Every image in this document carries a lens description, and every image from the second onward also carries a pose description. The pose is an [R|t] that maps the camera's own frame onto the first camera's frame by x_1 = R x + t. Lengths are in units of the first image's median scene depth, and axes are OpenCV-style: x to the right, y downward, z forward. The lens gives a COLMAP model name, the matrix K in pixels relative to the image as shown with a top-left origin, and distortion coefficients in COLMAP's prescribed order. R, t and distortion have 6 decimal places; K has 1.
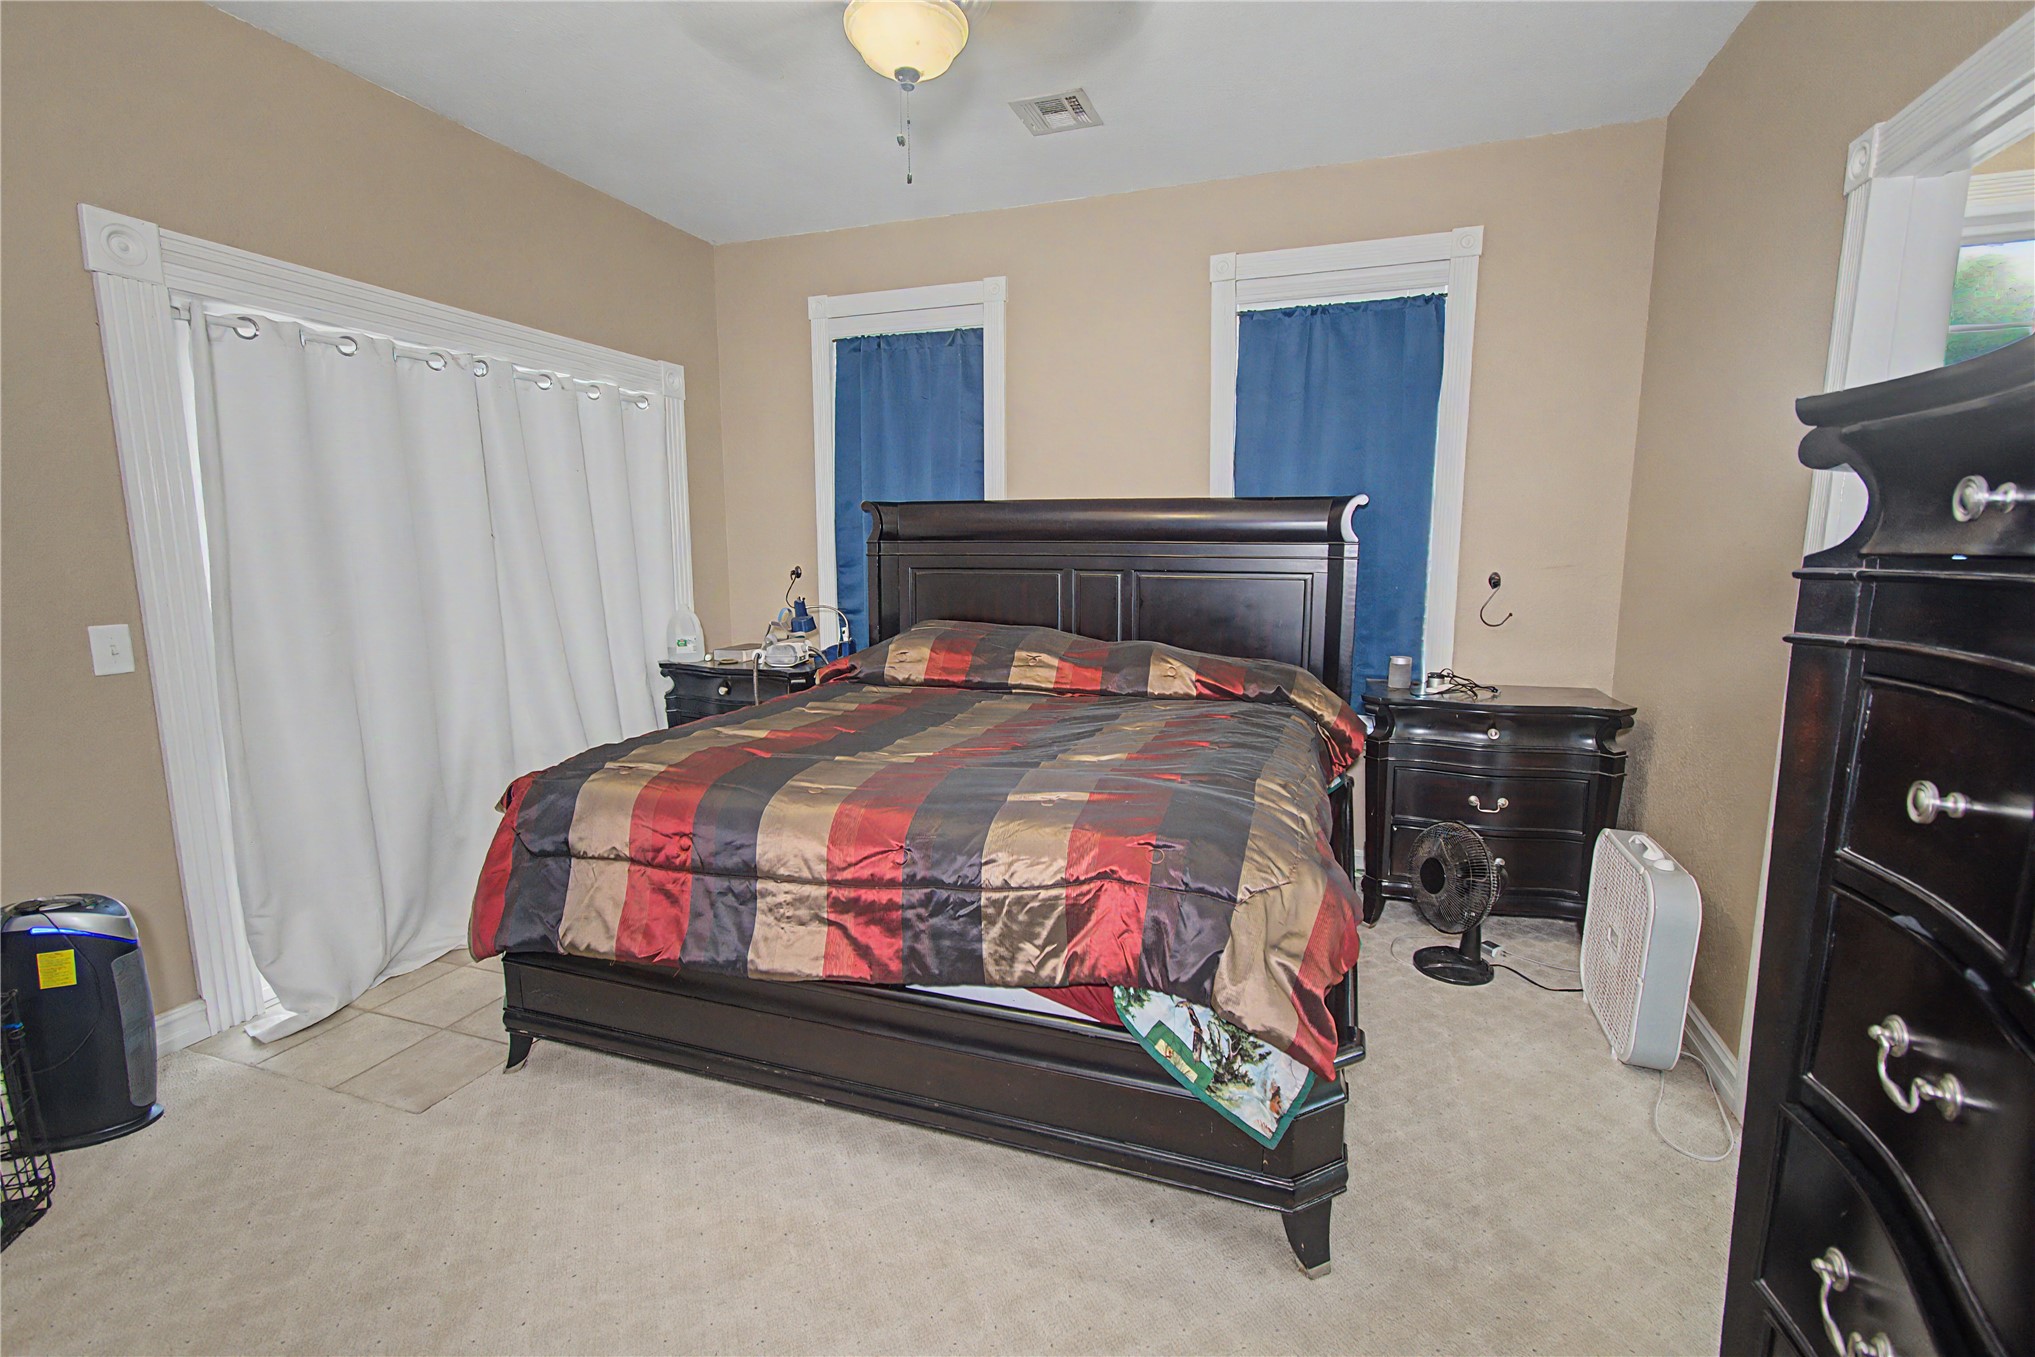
lens RADIAL K [[905.0, 0, 1022.4], [0, 905.0, 681.5], [0, 0, 1]] dist [0.000795, 0.001400]
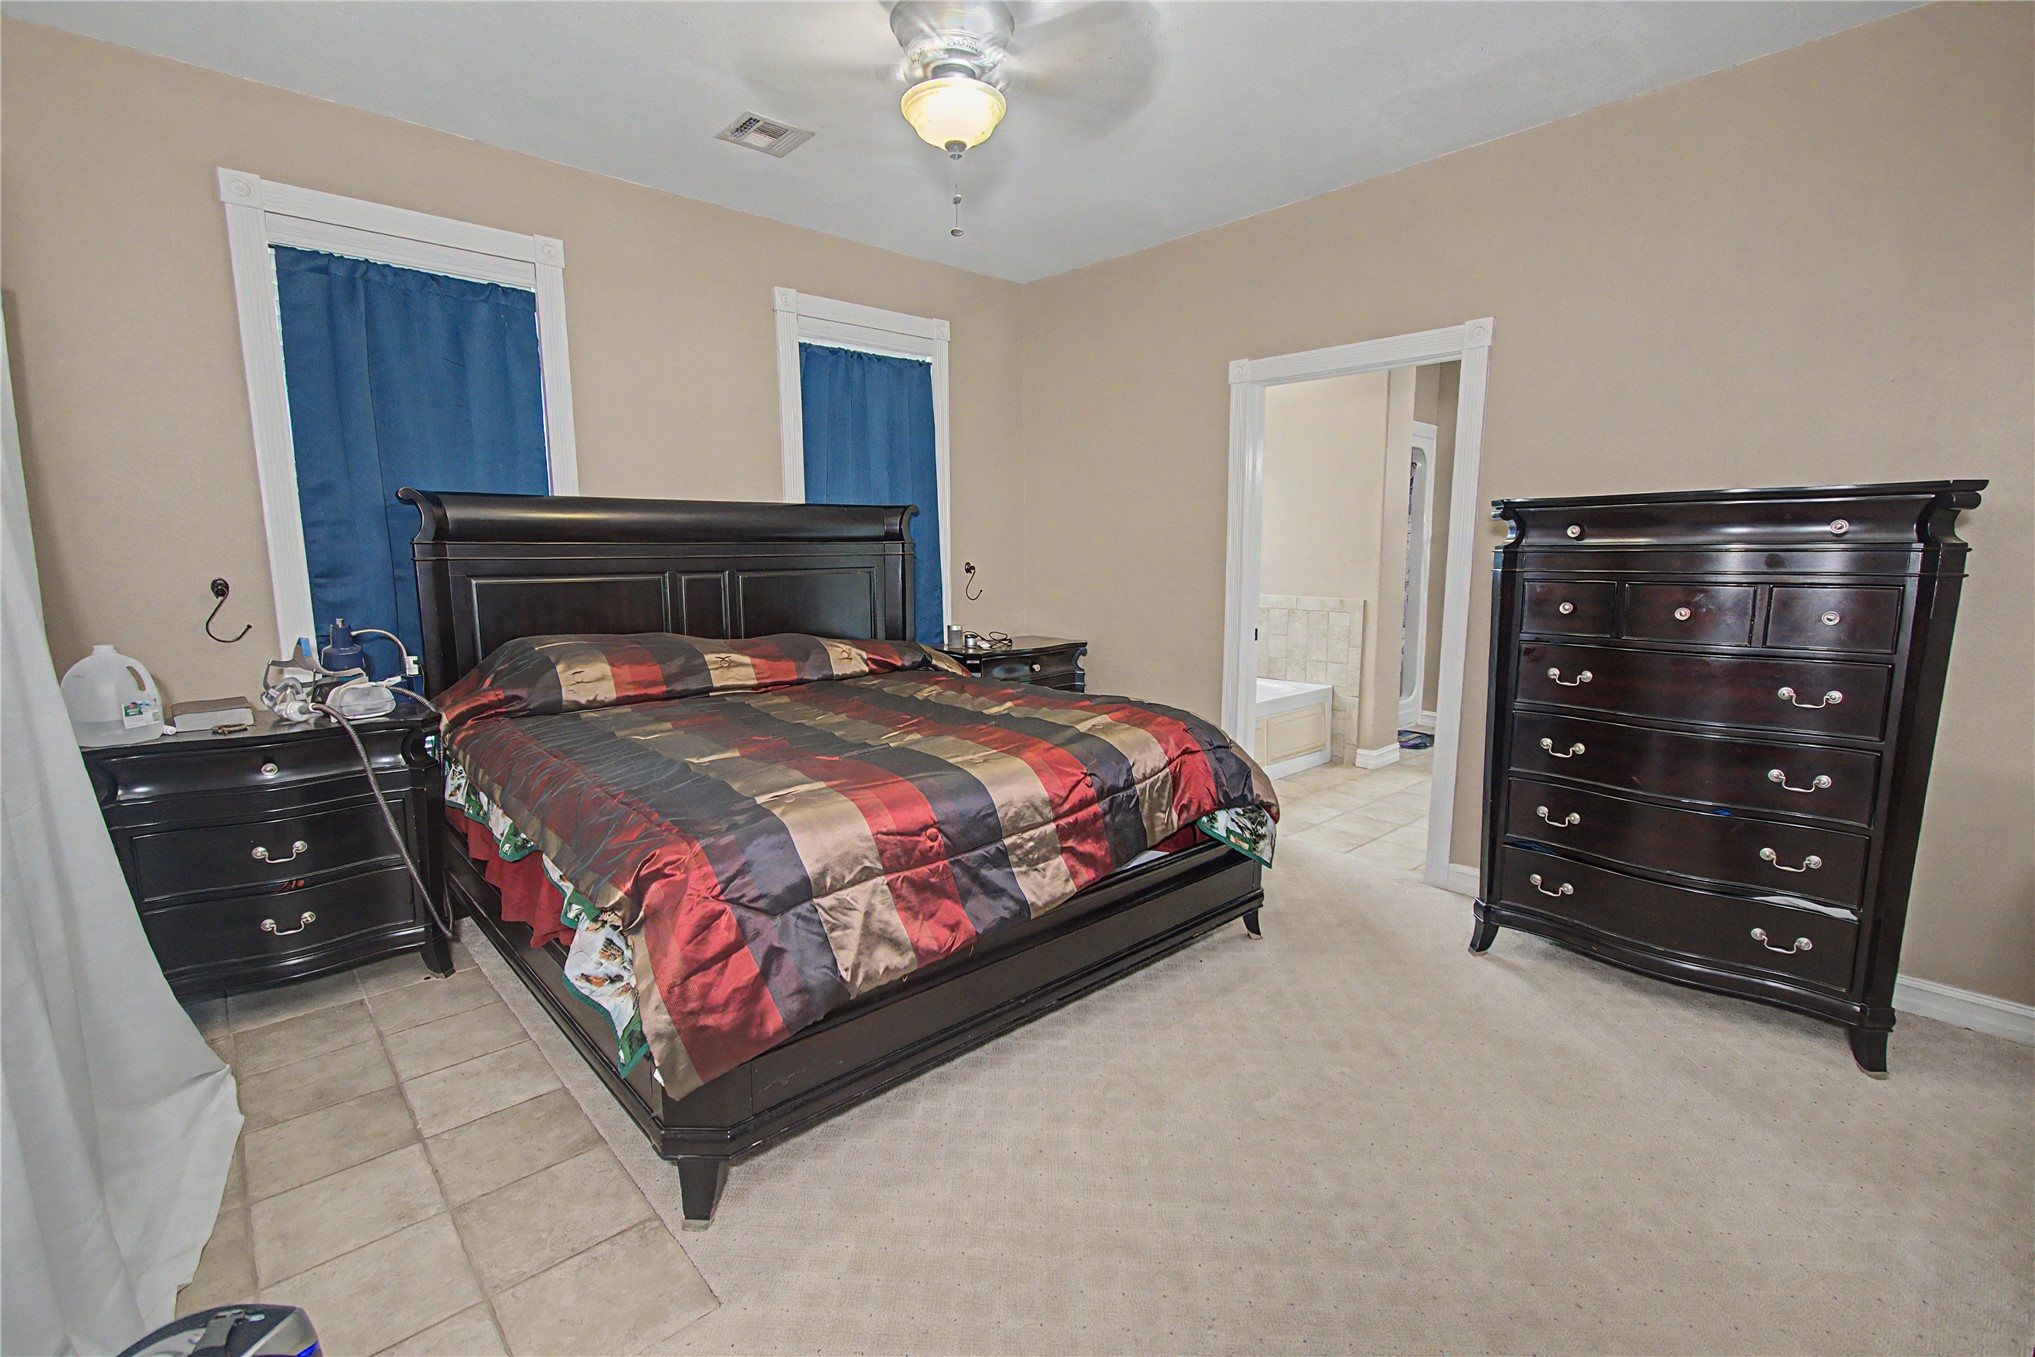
lens RADIAL K [[905.0, 0, 1027.3], [0, 905.0, 678.5], [0, 0, 1]] dist [0.000795, 0.001400]
pose [[0.468913, -0.128861, 0.873794, -0.775275], [0.135155, 0.988117, 0.073191, -0.035587], [-0.872842, 0.083777, 0.480757, 0.261190]]
